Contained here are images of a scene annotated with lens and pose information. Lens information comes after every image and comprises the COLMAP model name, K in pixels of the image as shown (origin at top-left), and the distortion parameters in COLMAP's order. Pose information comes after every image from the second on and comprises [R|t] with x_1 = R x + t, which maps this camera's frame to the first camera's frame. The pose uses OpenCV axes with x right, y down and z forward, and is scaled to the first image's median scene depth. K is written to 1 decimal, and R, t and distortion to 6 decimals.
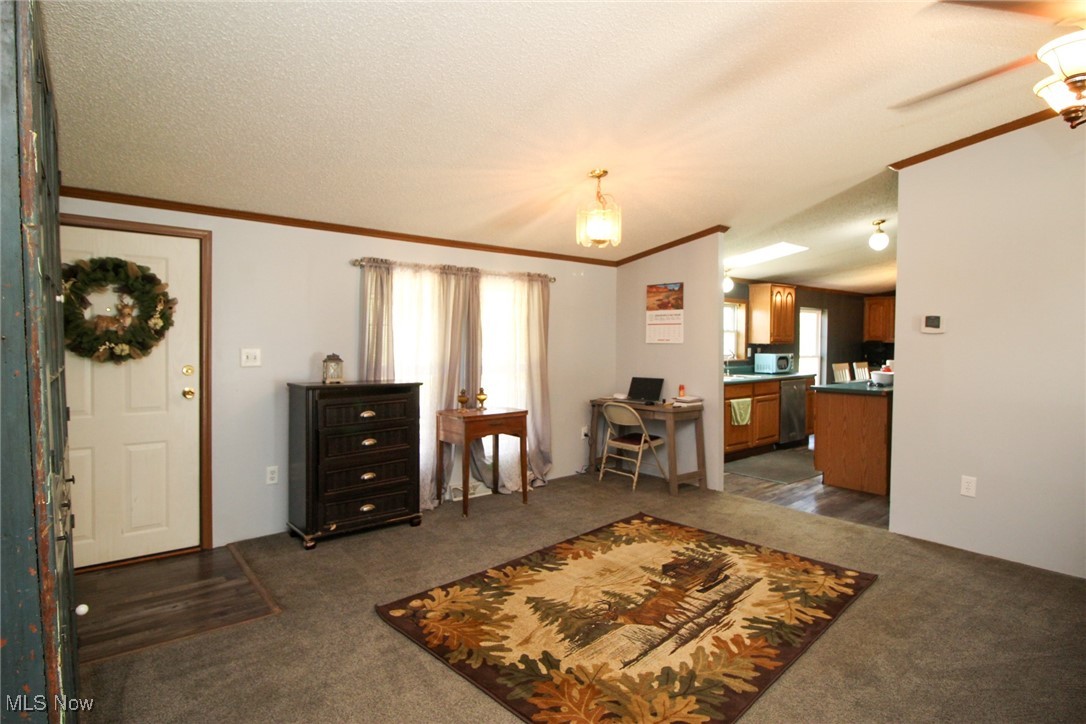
lens RADIAL K [[558.9, 0, 545.4], [0, 558.9, 344.5], [0, 0, 1]] dist [0.002555, -0.012431]
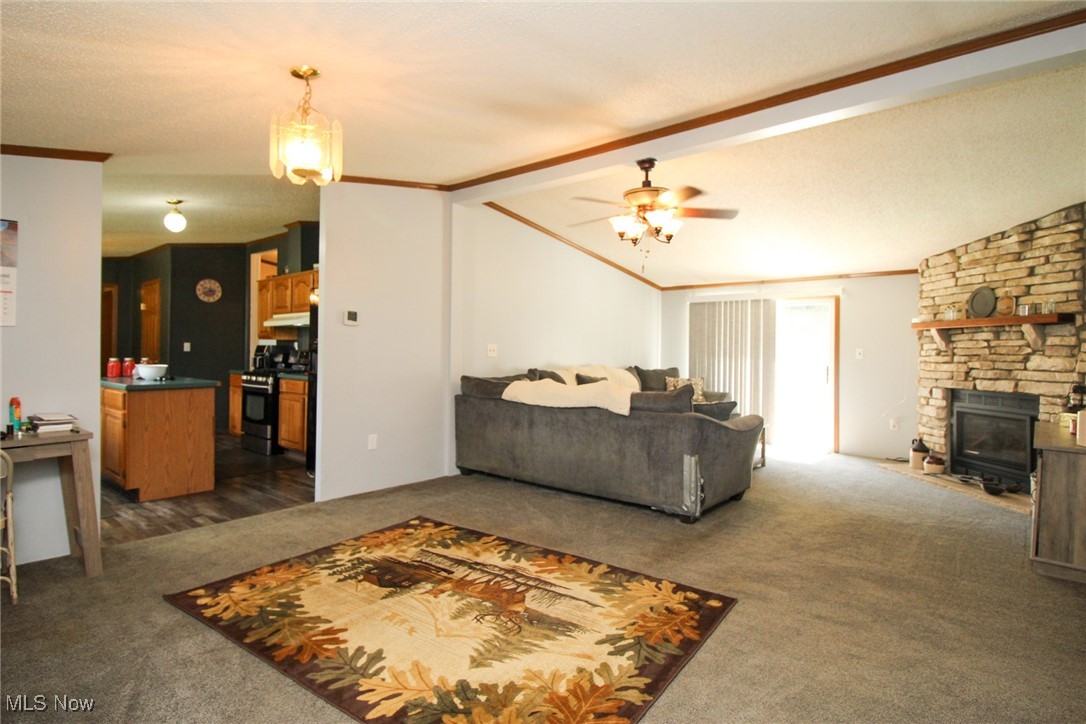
lens RADIAL K [[558.9, 0, 545.4], [0, 558.9, 344.5], [0, 0, 1]] dist [0.002555, -0.012431]
pose [[-0.174050, 0.000112, 0.984737, -0.556537], [-0.004903, 0.999988, -0.000980, 0.019888], [-0.984725, -0.004999, -0.174048, 0.746461]]
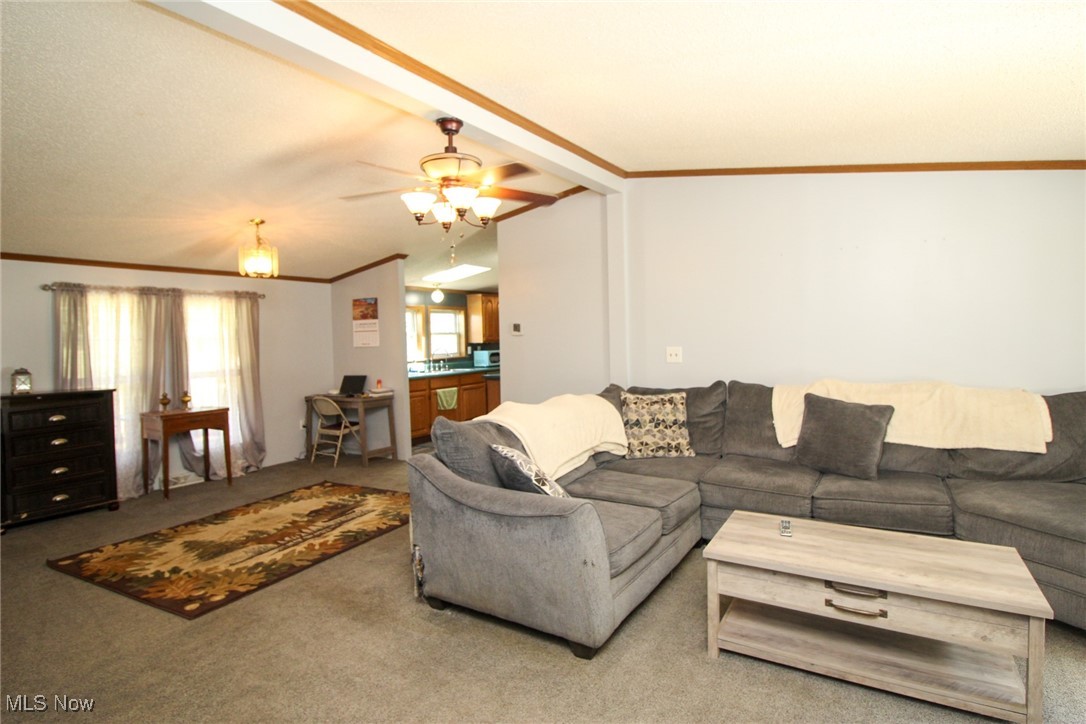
lens RADIAL K [[558.9, 0, 545.4], [0, 558.9, 344.5], [0, 0, 1]] dist [0.002555, -0.012431]
pose [[0.952751, -0.034254, 0.301816, 0.296339], [0.033539, 0.999409, 0.007551, -0.004296], [-0.301896, 0.002928, 0.953336, -0.401612]]
